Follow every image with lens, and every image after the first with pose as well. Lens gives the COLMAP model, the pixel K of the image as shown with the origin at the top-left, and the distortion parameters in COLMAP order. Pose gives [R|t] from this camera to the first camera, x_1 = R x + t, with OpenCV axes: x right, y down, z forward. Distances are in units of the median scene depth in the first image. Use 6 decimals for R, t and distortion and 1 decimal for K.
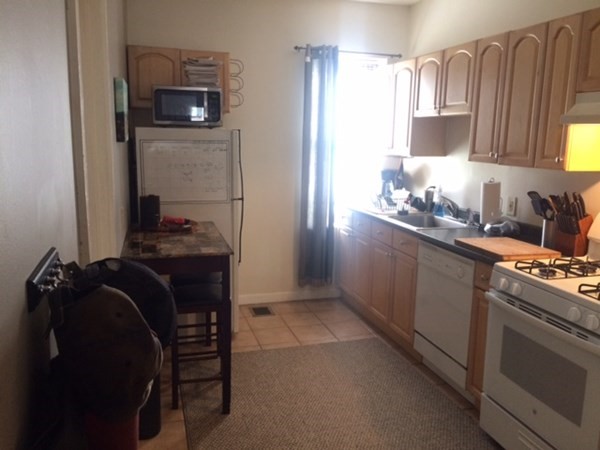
lens RADIAL K [[512.5, 0, 301.2], [0, 512.5, 223.6], [0, 0, 1]] dist [0.075532, -0.100880]
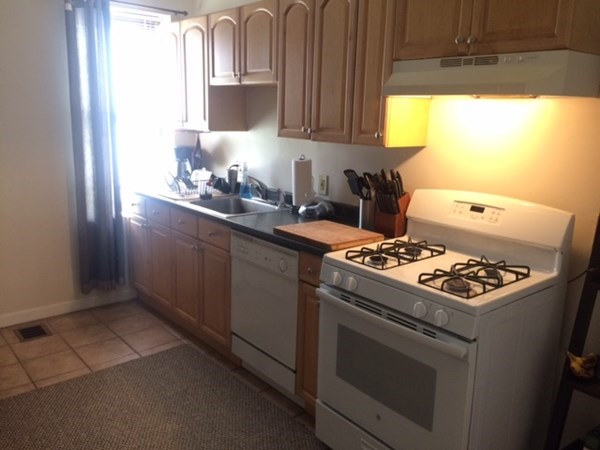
lens RADIAL K [[512.5, 0, 301.2], [0, 512.5, 223.6], [0, 0, 1]] dist [0.075532, -0.100880]
pose [[0.916646, -0.081032, 0.391401, 0.001582], [0.060909, 0.996116, 0.063580, -0.025066], [-0.395033, -0.034441, 0.918021, 0.160805]]
